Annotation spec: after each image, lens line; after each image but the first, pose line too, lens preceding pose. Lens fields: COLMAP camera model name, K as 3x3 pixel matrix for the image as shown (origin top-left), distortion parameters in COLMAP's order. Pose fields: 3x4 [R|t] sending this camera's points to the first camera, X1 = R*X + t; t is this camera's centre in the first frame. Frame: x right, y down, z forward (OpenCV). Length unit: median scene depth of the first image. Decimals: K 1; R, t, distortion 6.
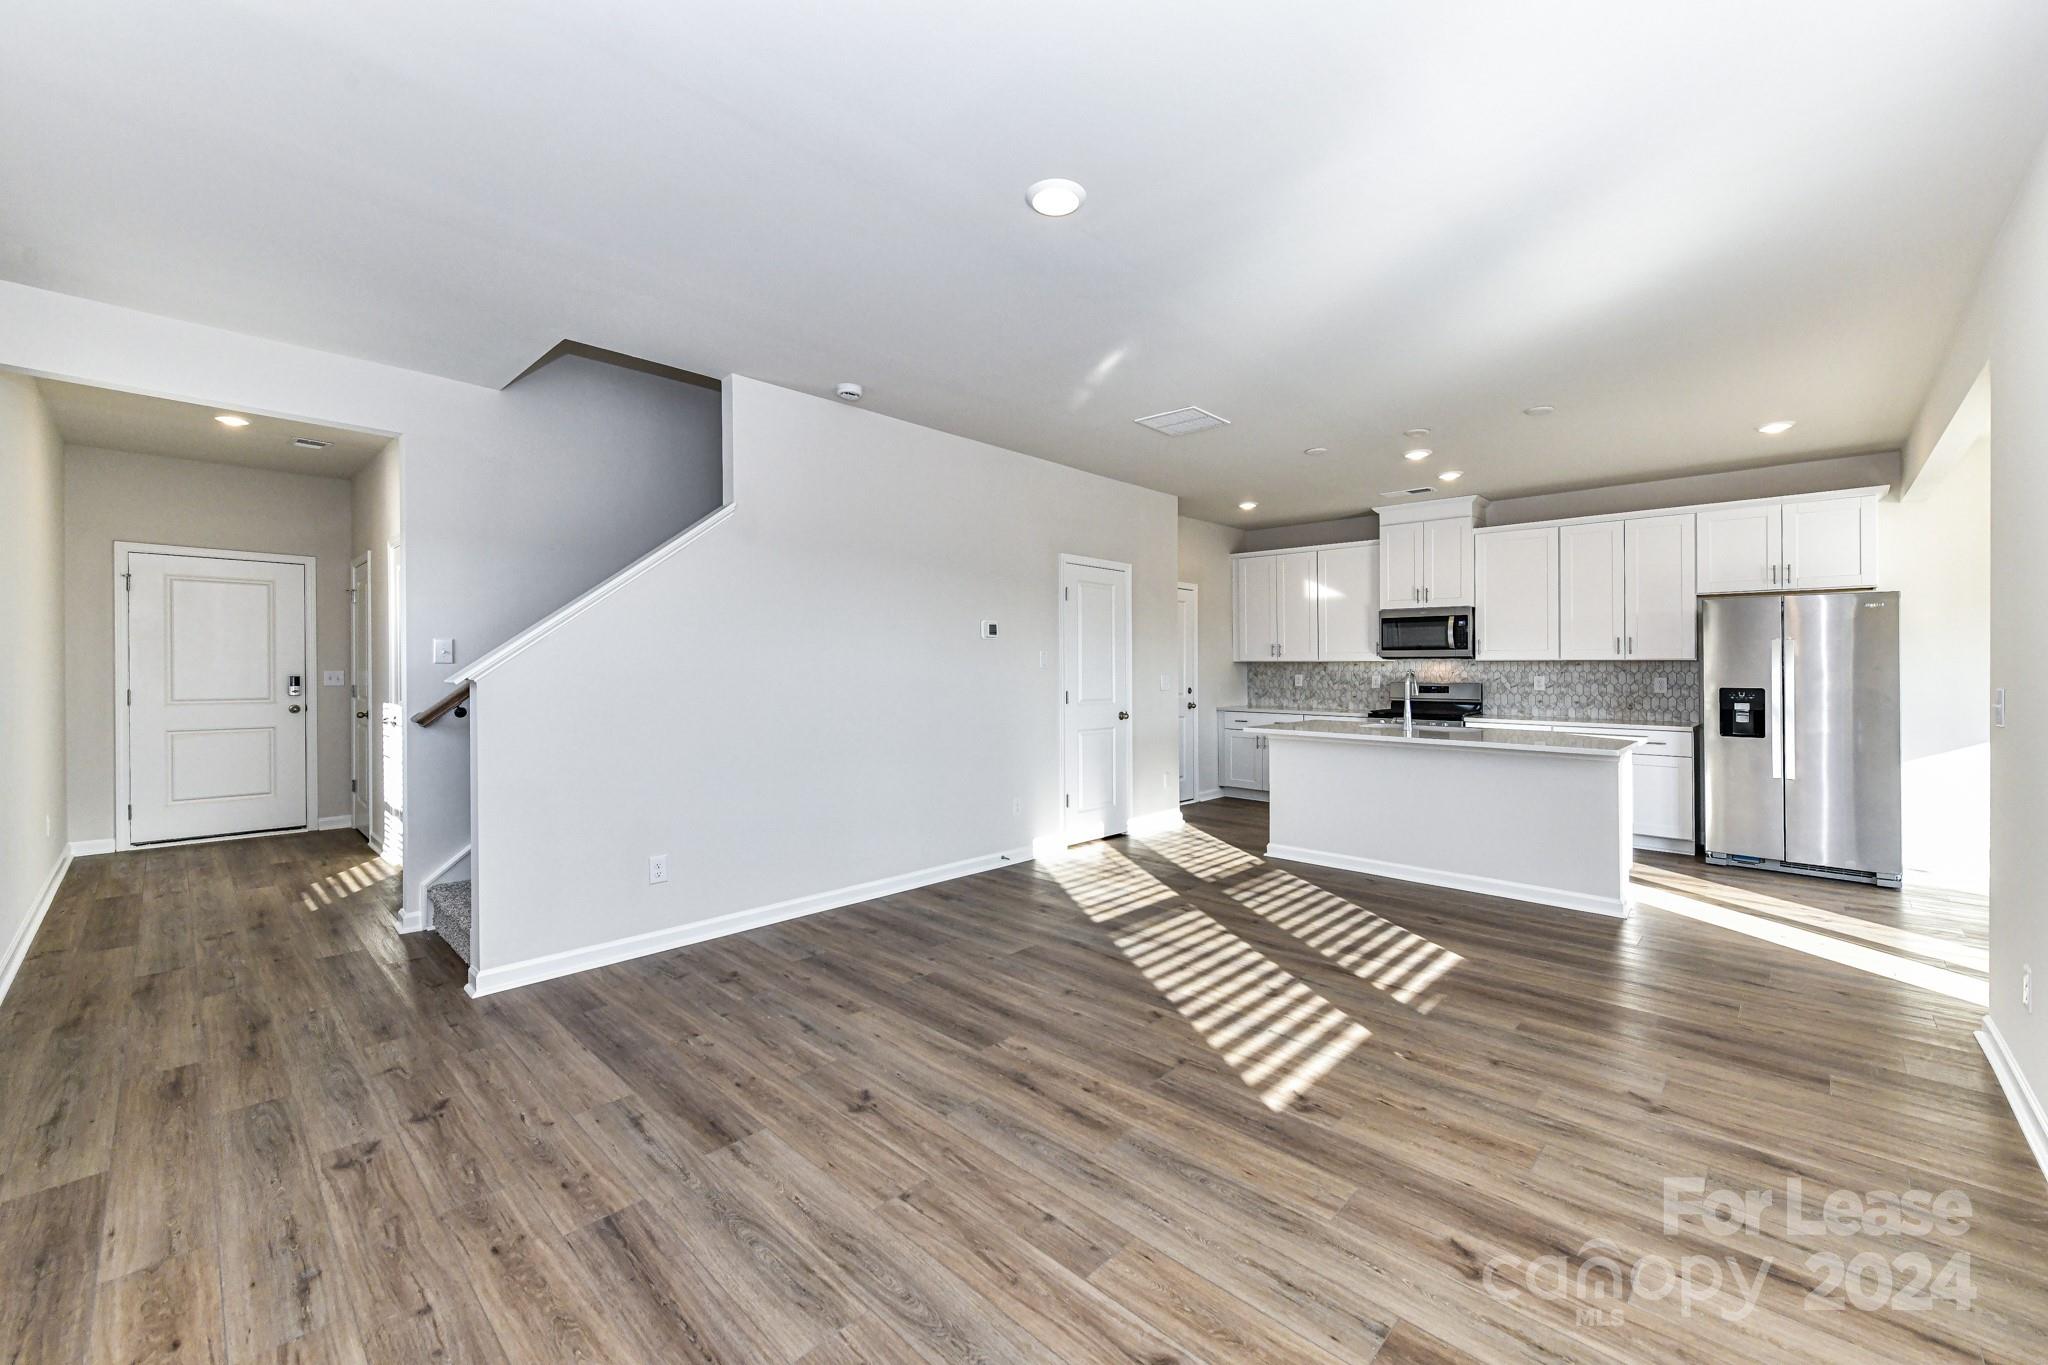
lens RADIAL K [[815.2, 0, 1031.7], [0, 815.2, 662.6], [0, 0, 1]] dist [0.004912, -0.000684]
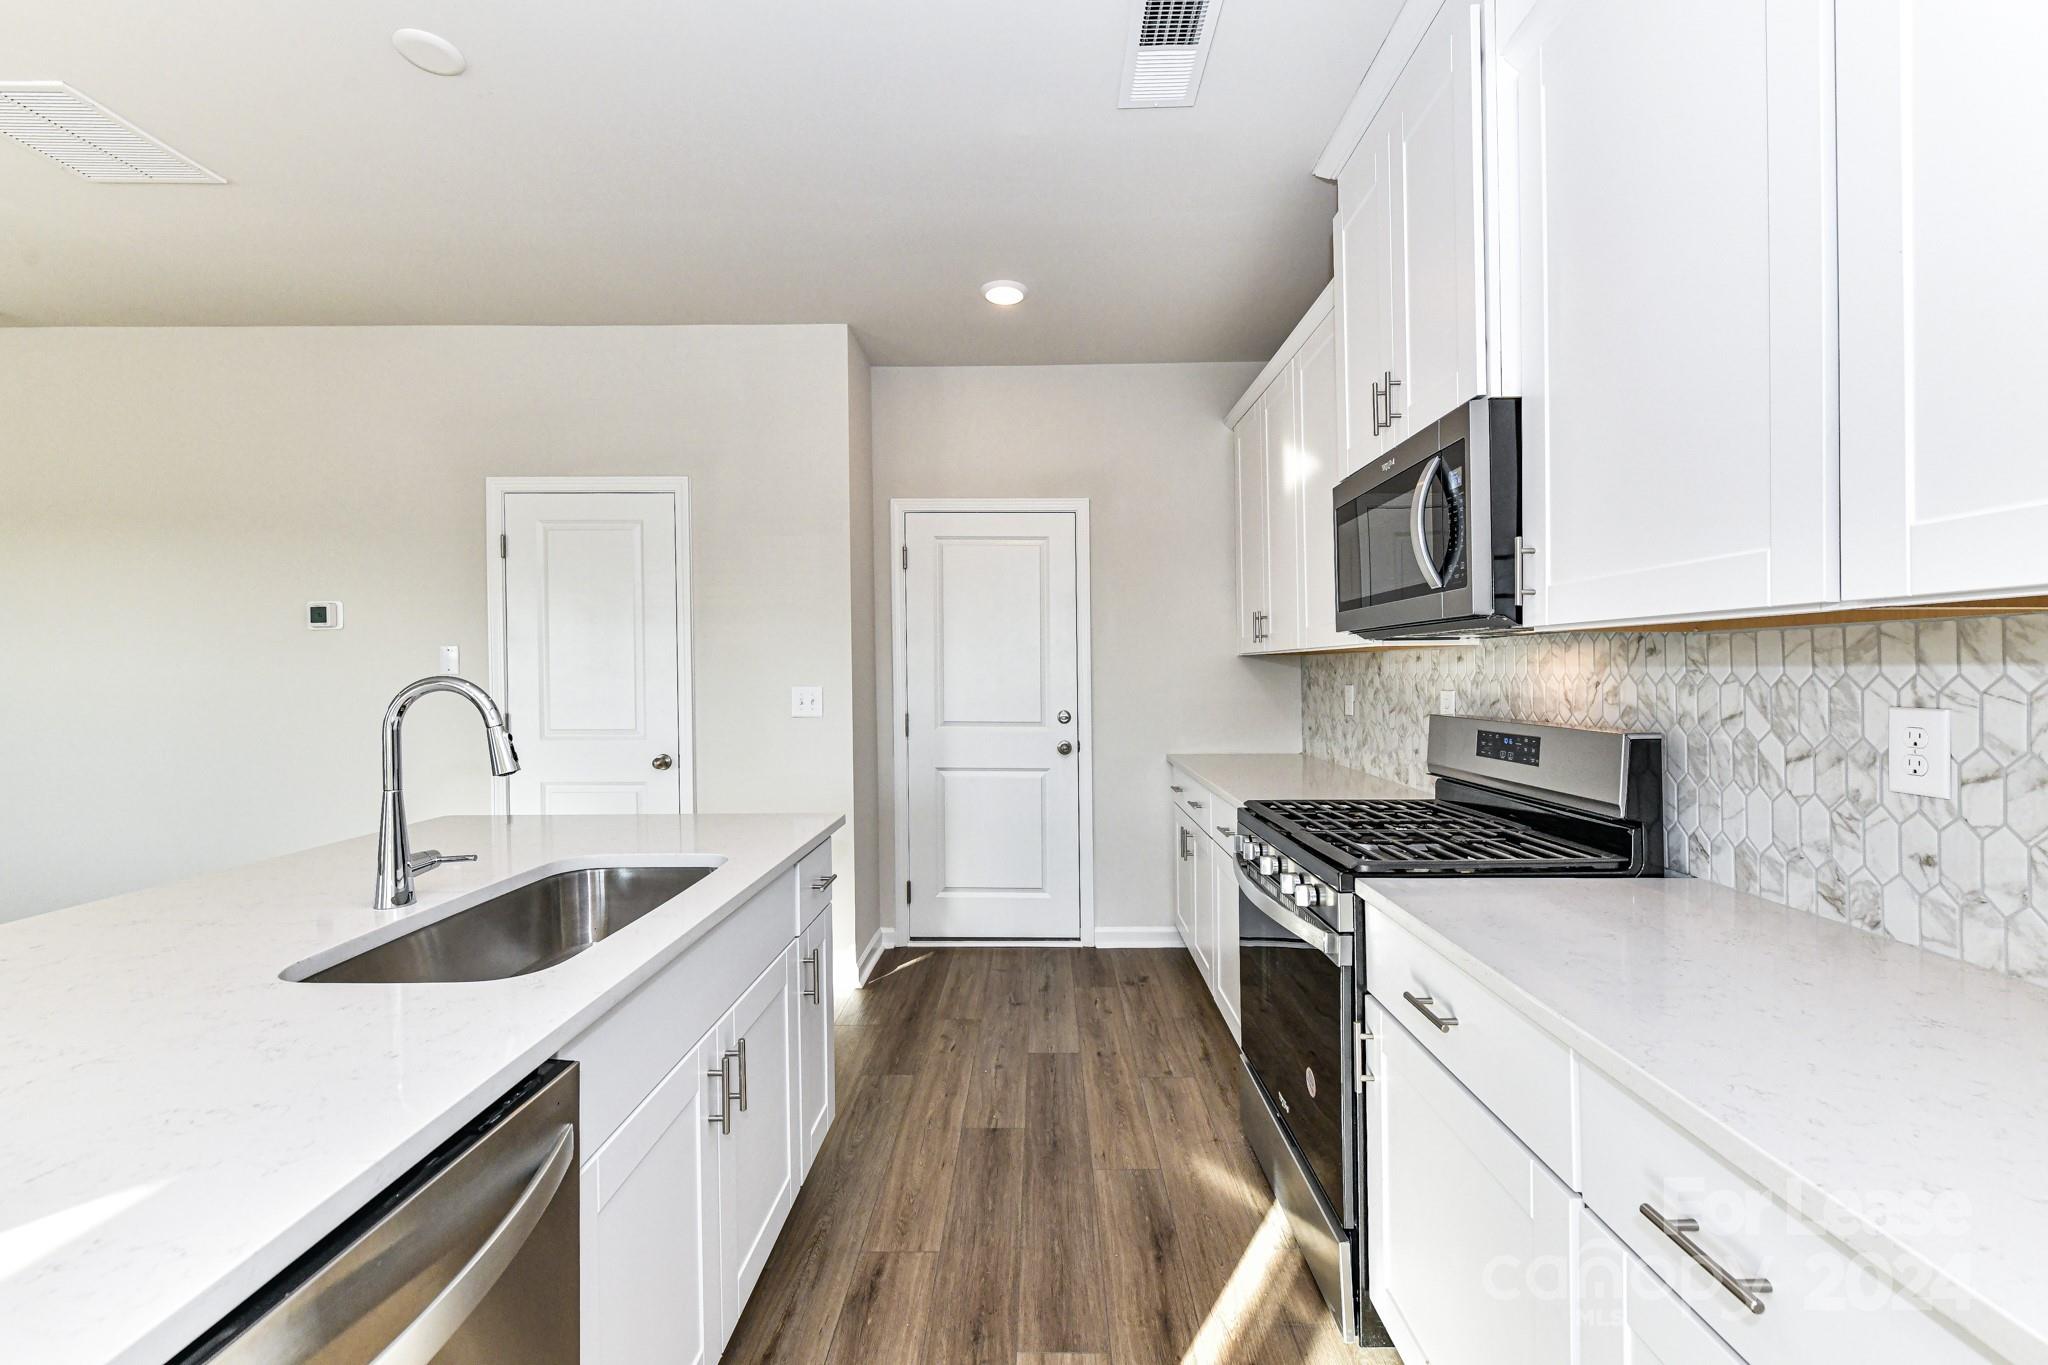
lens RADIAL K [[815.2, 0, 1031.7], [0, 815.2, 662.6], [0, 0, 1]] dist [0.004912, -0.000684]
pose [[0.685159, -0.012978, -0.728278, 0.863398], [0.012467, 0.999904, -0.006089, 0.007294], [0.728287, -0.004907, 0.685254, 1.044581]]
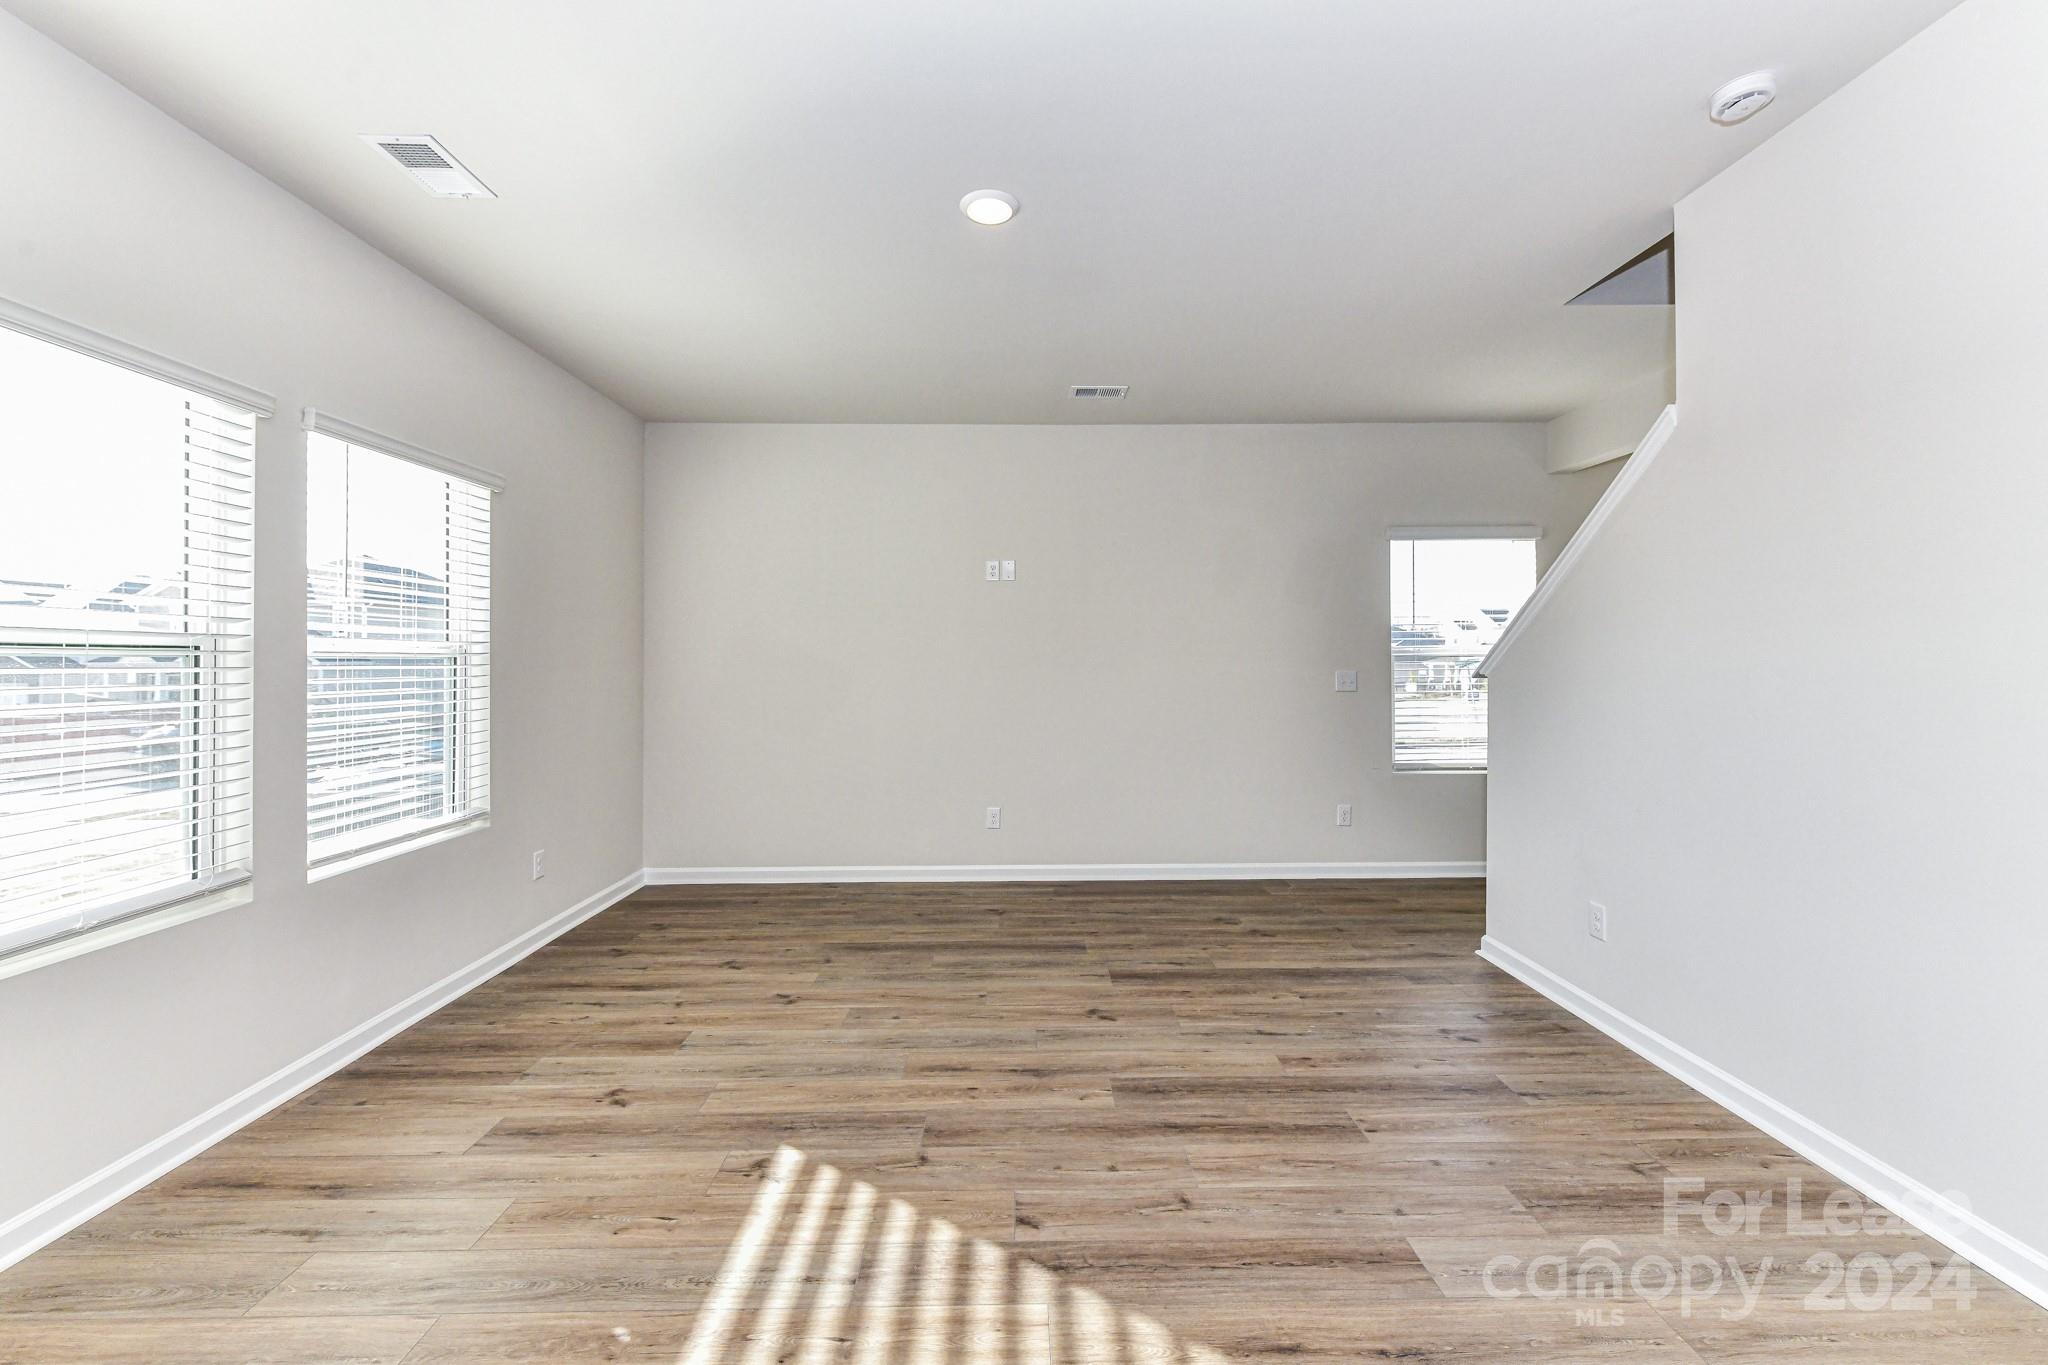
lens RADIAL K [[815.2, 0, 1031.7], [0, 815.2, 662.6], [0, 0, 1]] dist [0.004912, -0.000684]
pose [[-0.713002, -0.000216, -0.701162, 0.367019], [0.005691, 0.999965, -0.006095, 0.005617], [0.701139, -0.008336, -0.712976, 0.907660]]
